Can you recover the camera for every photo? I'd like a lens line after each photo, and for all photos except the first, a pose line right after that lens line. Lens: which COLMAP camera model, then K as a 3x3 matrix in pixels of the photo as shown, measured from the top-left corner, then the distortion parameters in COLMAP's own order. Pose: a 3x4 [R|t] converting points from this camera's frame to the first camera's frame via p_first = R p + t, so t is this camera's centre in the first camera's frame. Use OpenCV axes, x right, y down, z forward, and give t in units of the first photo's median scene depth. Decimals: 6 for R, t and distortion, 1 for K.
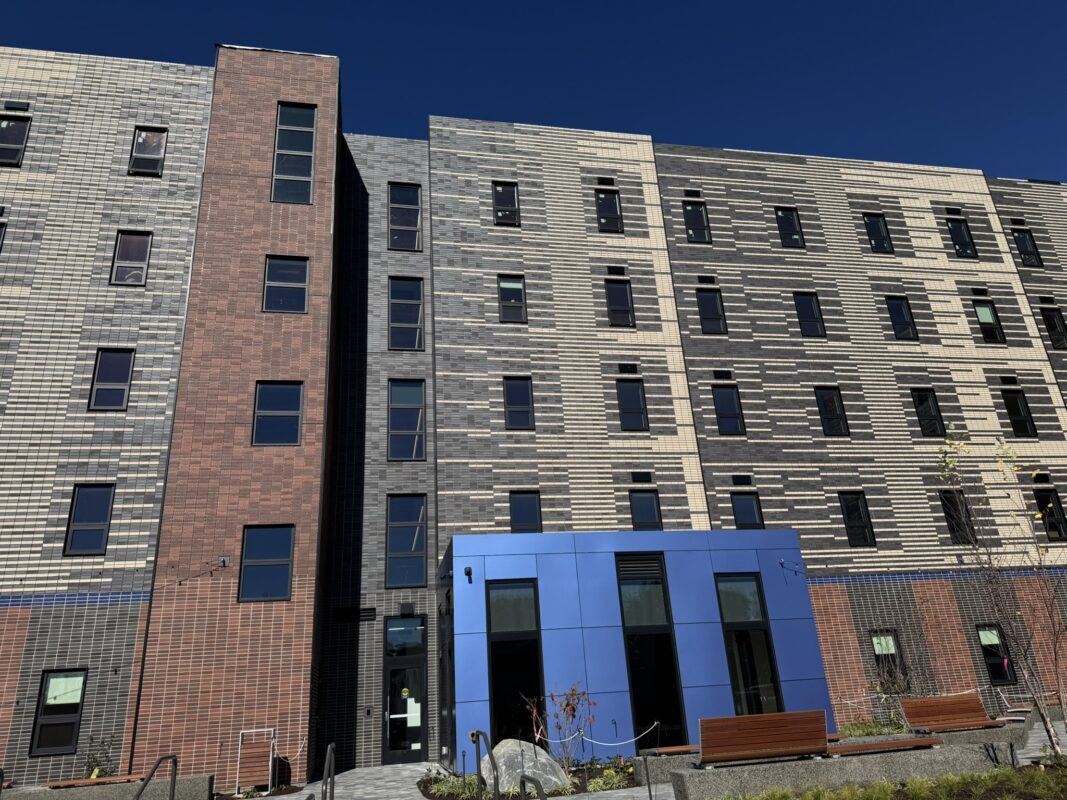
lens RADIAL K [[747.1, 0, 533.5], [0, 747.1, 405.1], [0, 0, 1]] dist [0.051361, -0.035839]
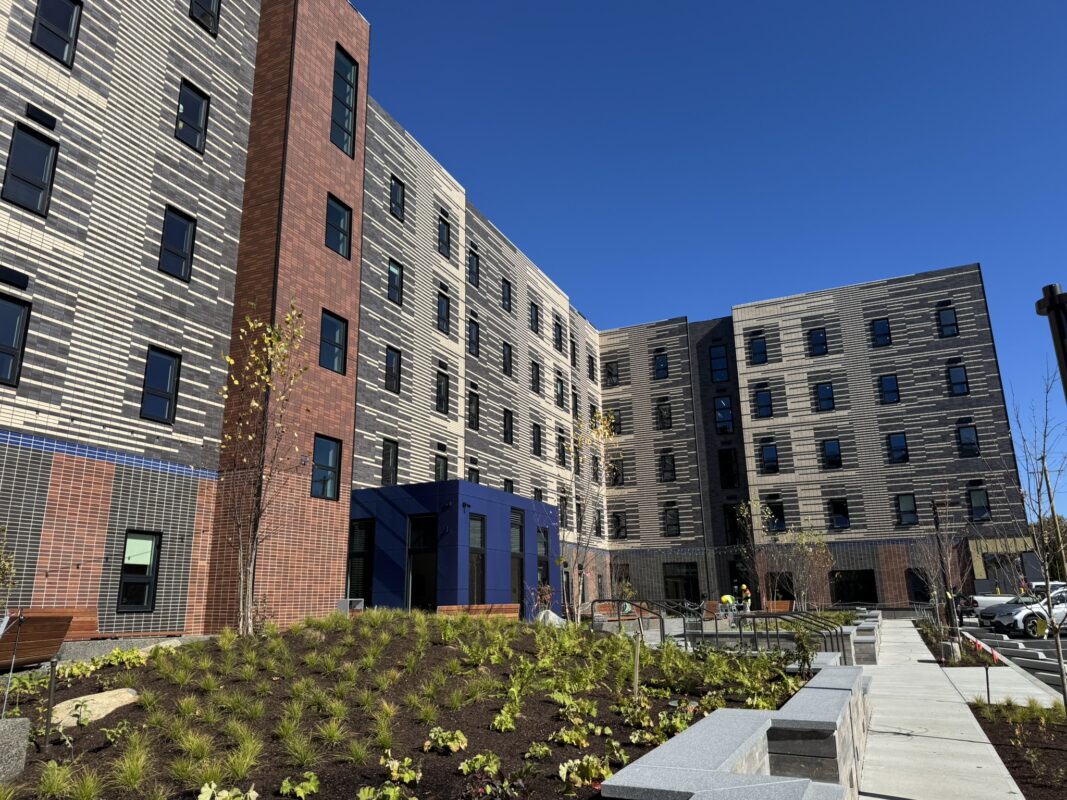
lens RADIAL K [[747.1, 0, 537.2], [0, 747.1, 402.9], [0, 0, 1]] dist [0.051361, -0.035839]
pose [[0.575350, 0.262321, 0.774700, -0.782823], [-0.316661, 0.944747, -0.084725, 0.074127], [-0.754121, -0.196570, 0.626627, 0.010466]]
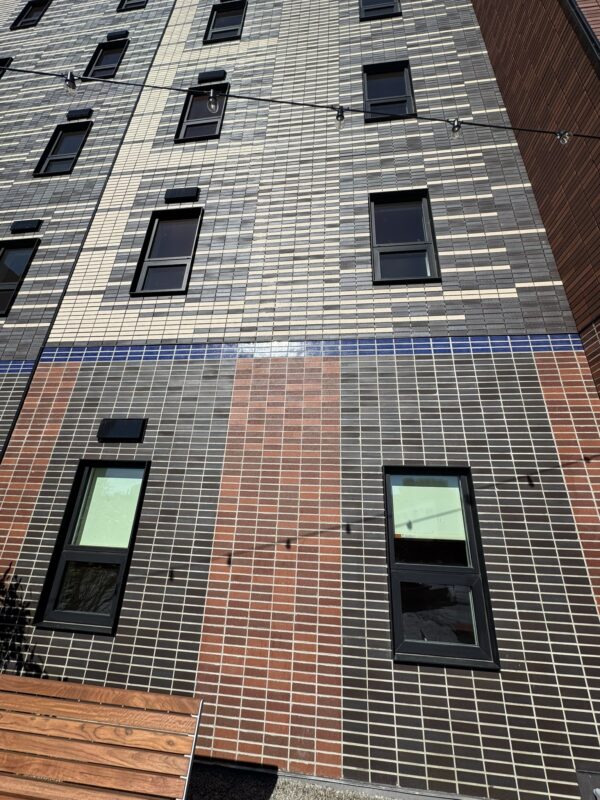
lens RADIAL K [[319.3, 0, 304.7], [0, 319.3, 414.4], [0, 0, 1]] dist [-0.002309, 0.000126]
pose [[0.948516, -0.014286, -0.316407, -0.430063], [0.019812, 0.999702, 0.014257, 0.213056], [0.316109, -0.019792, 0.948516, 0.540755]]
